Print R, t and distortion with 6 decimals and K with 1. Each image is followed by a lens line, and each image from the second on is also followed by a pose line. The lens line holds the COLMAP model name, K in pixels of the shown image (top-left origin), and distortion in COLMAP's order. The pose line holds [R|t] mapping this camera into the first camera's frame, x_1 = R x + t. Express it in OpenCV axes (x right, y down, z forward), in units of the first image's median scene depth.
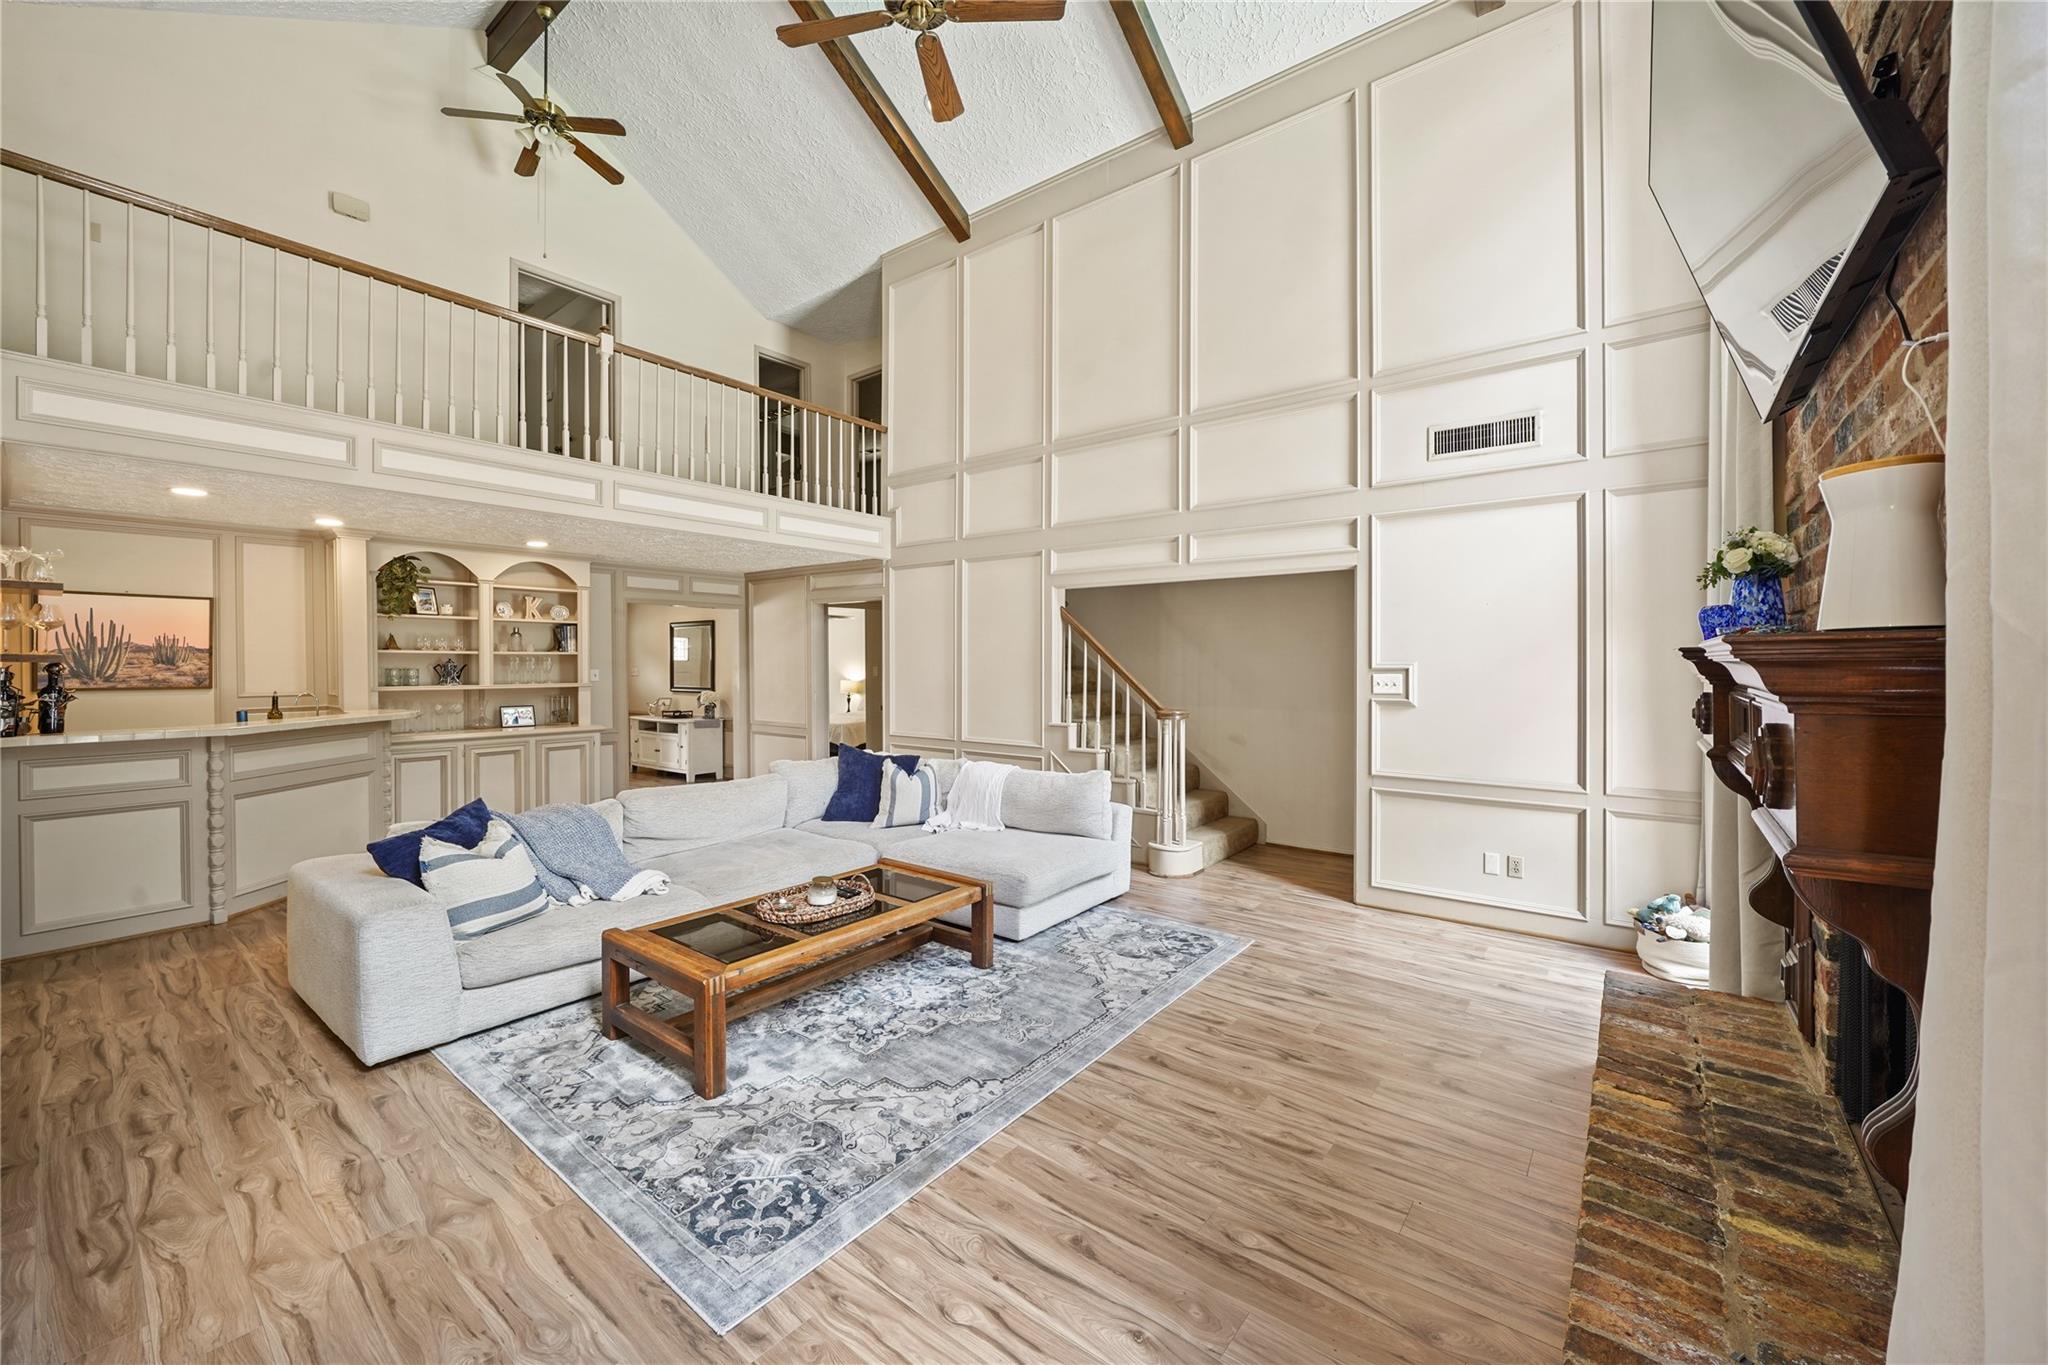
lens RADIAL K [[785.7, 0, 1016.3], [0, 785.7, 666.6], [0, 0, 1]] dist [-0.017771, 0.002296]
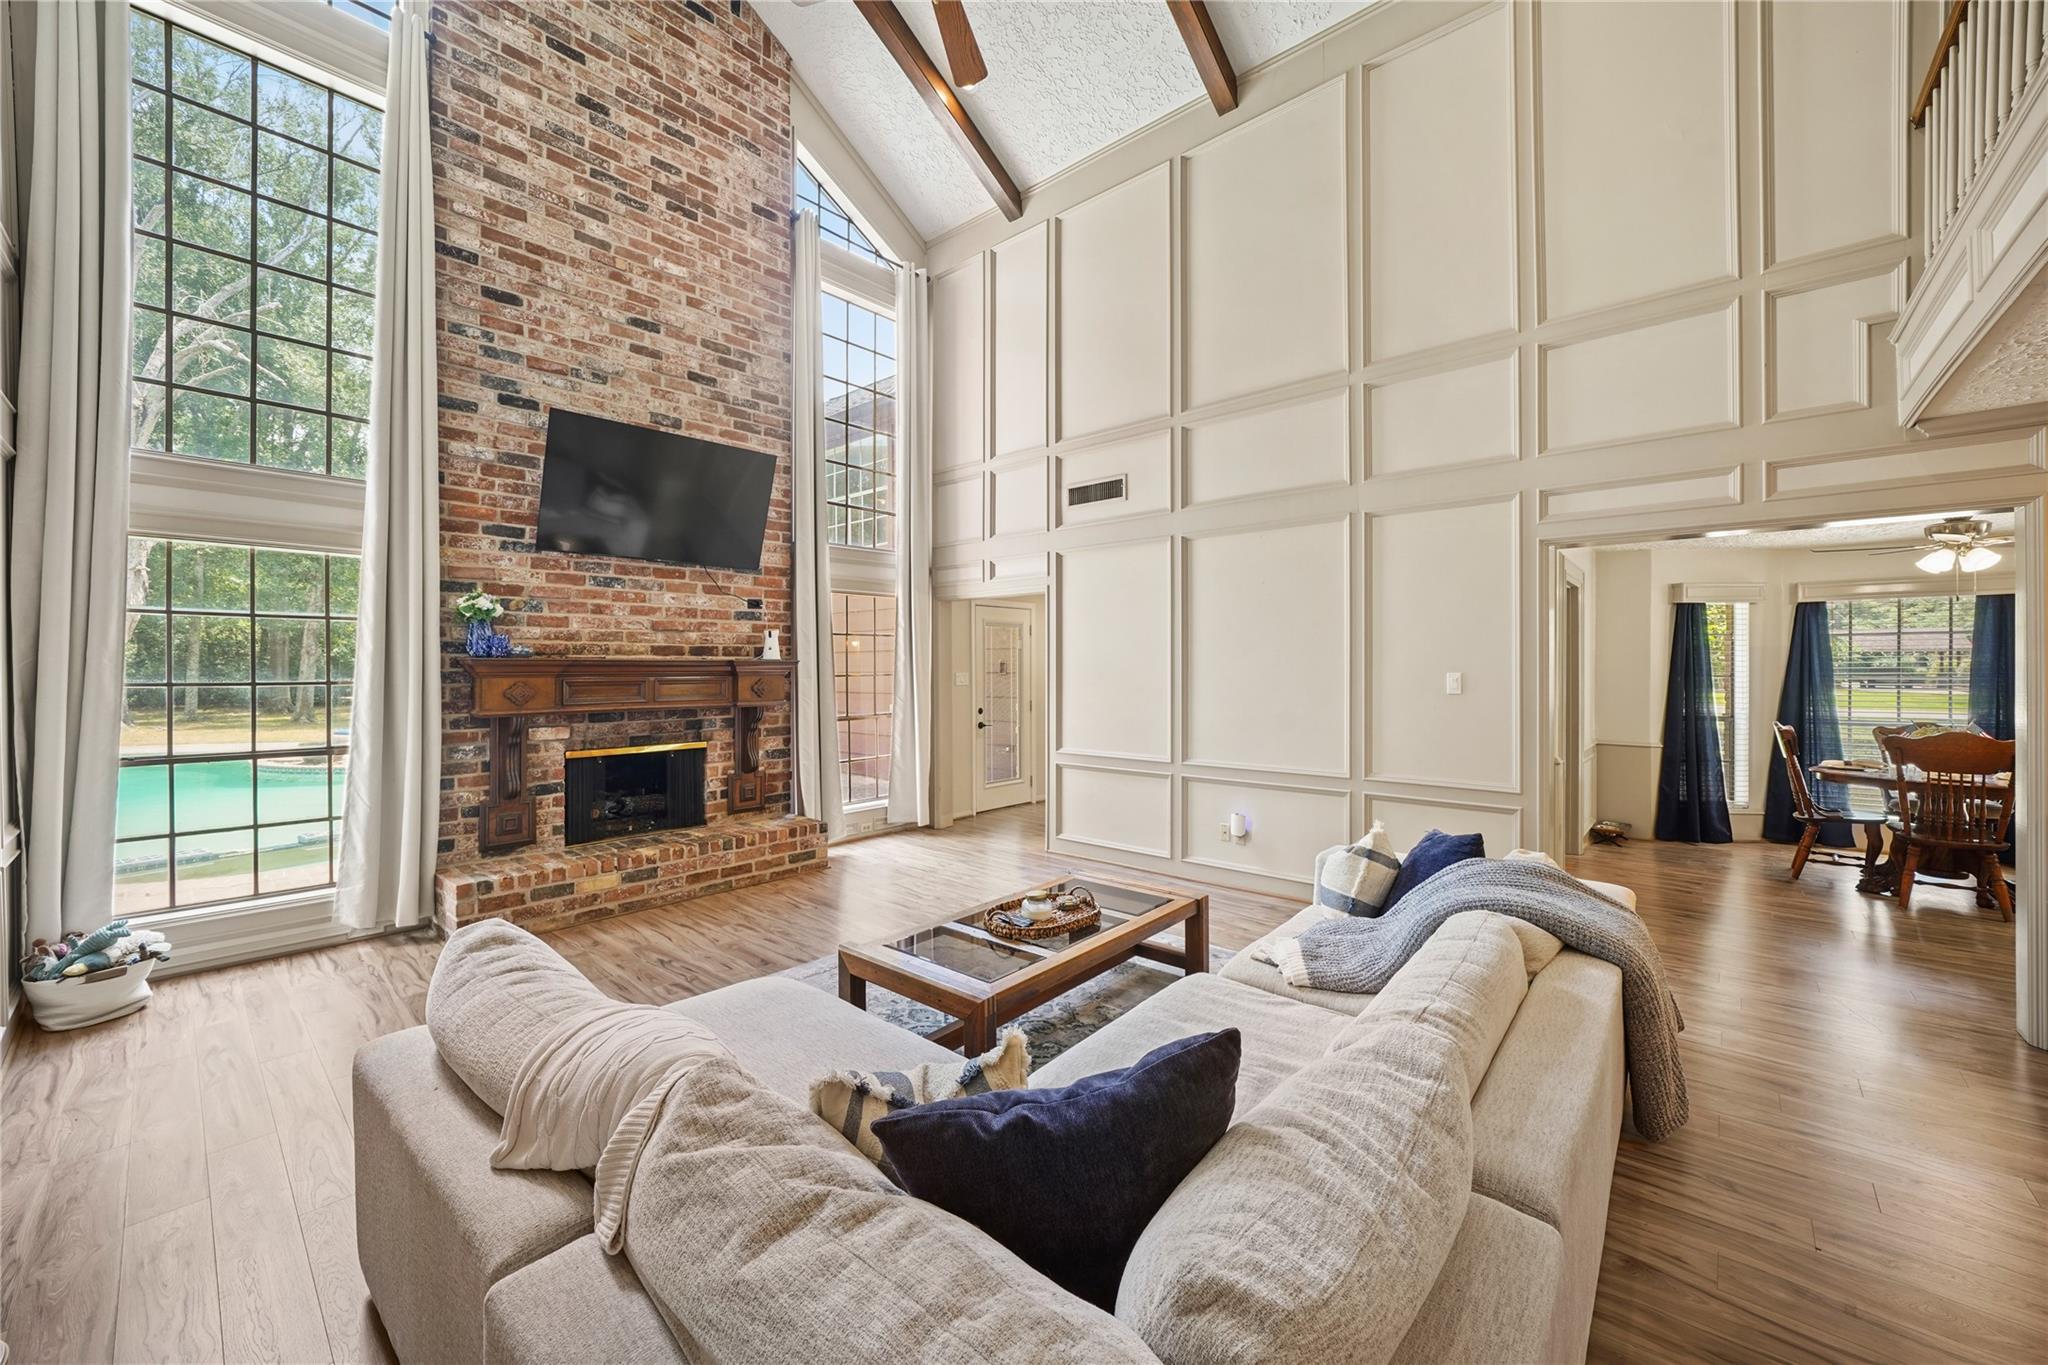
lens RADIAL K [[785.7, 0, 1016.6], [0, 785.7, 666.1], [0, 0, 1]] dist [-0.017771, 0.002296]
pose [[-0.998383, 0.002033, 0.056805, -0.245385], [0.002095, 0.999997, 0.001026, -0.003752], [-0.056802, 0.001143, -0.998385, 1.725753]]
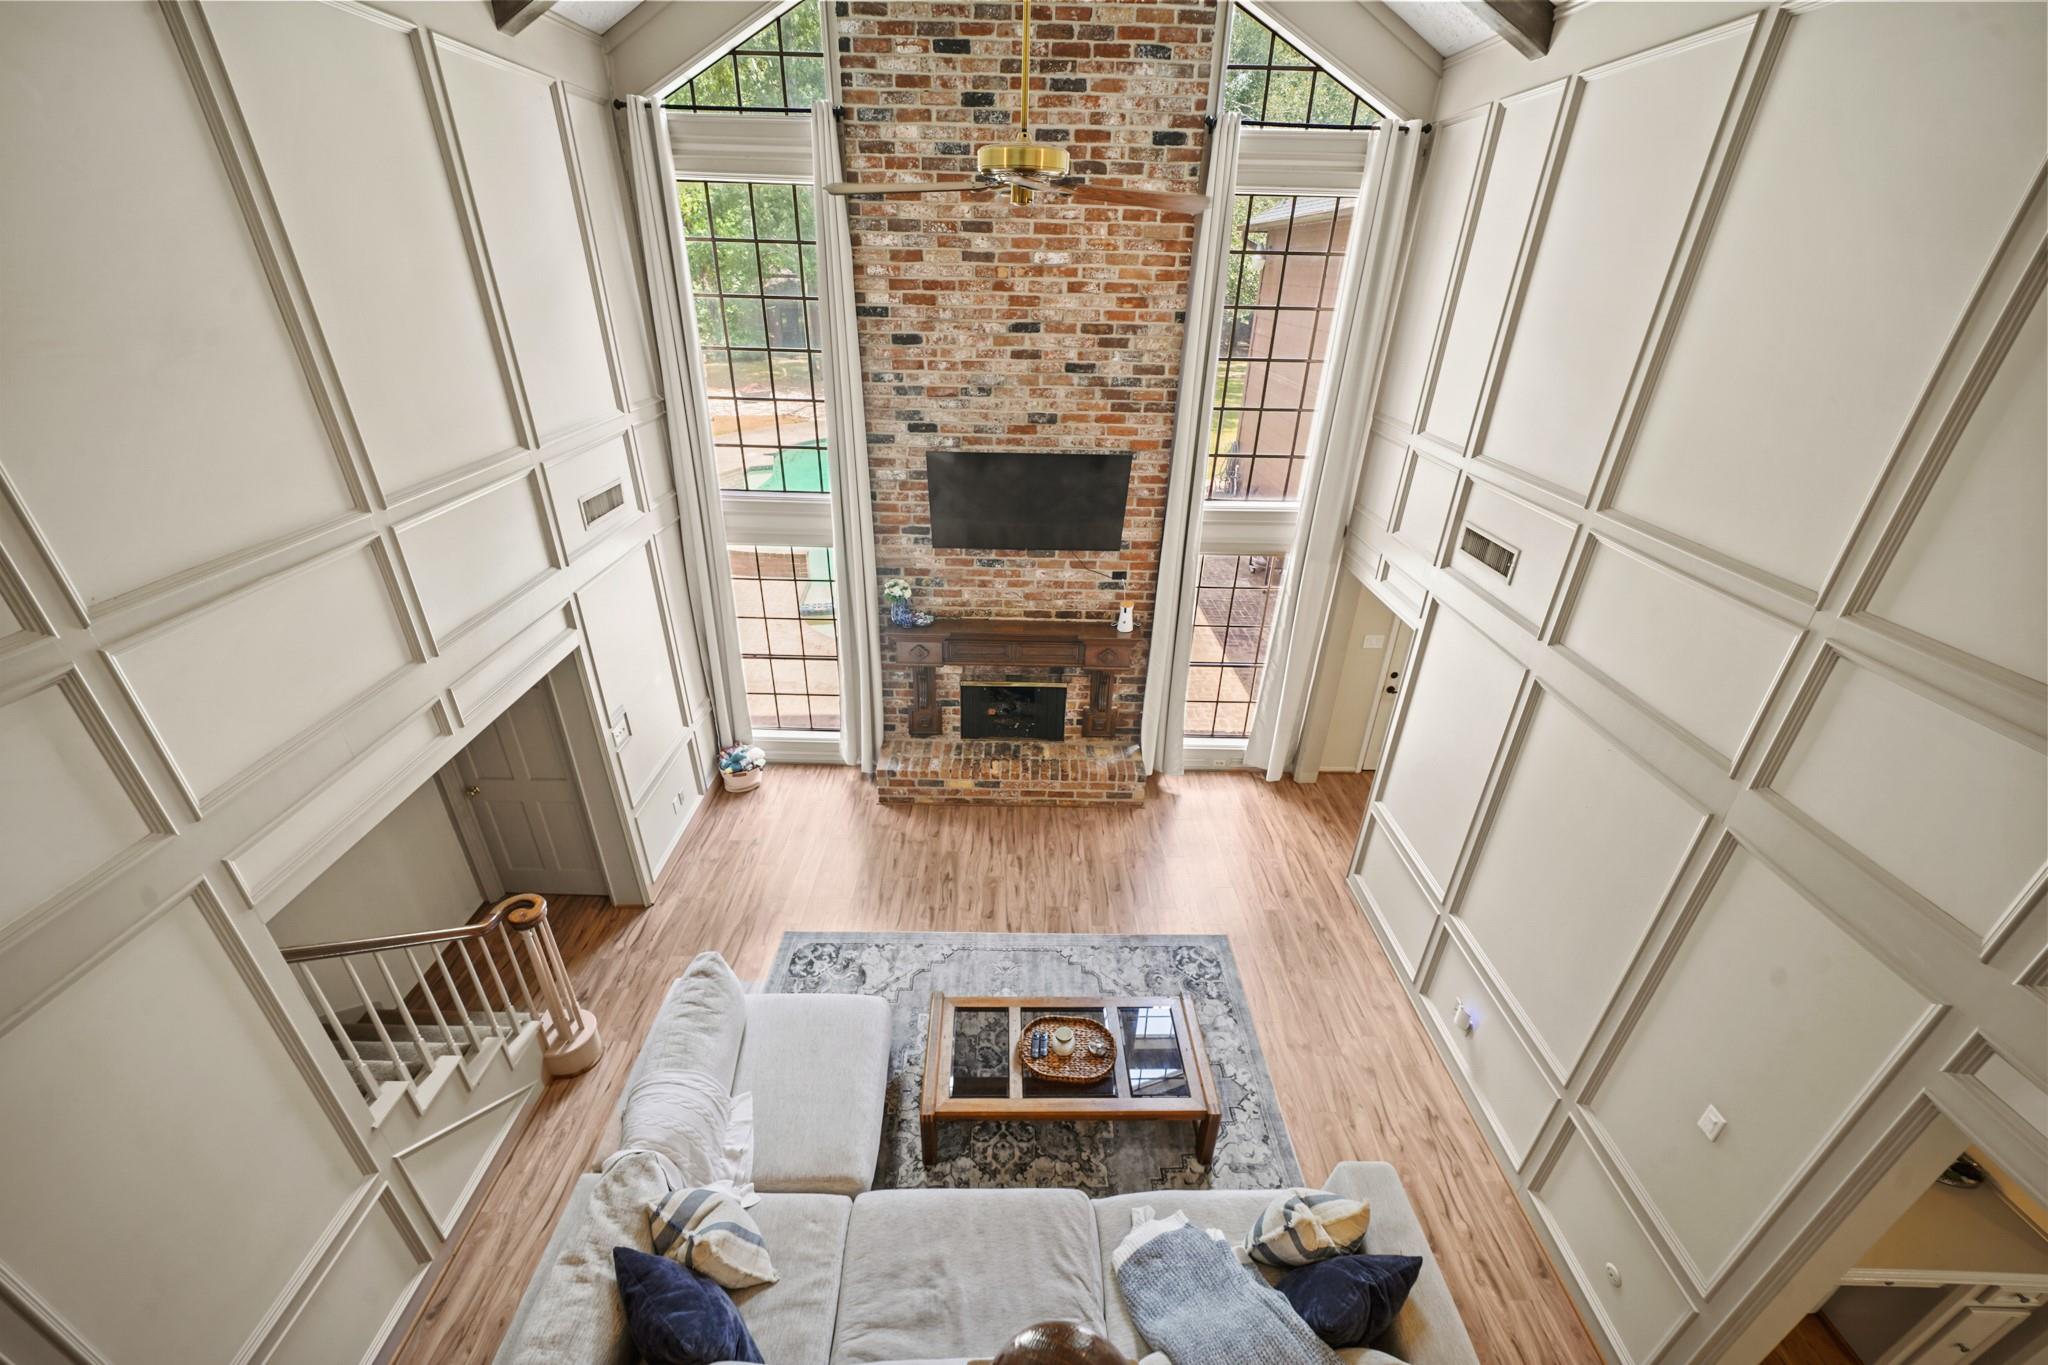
lens RADIAL K [[800.6, 0, 1018.4], [0, 800.6, 676.6], [0, 0, 1]] dist [-0.013214, 0.000678]
pose [[-0.625632, -0.372423, 0.685482, -0.745775], [-0.021439, 0.886566, 0.462105, -0.697686], [-0.779824, 0.274412, -0.562648, 1.414727]]
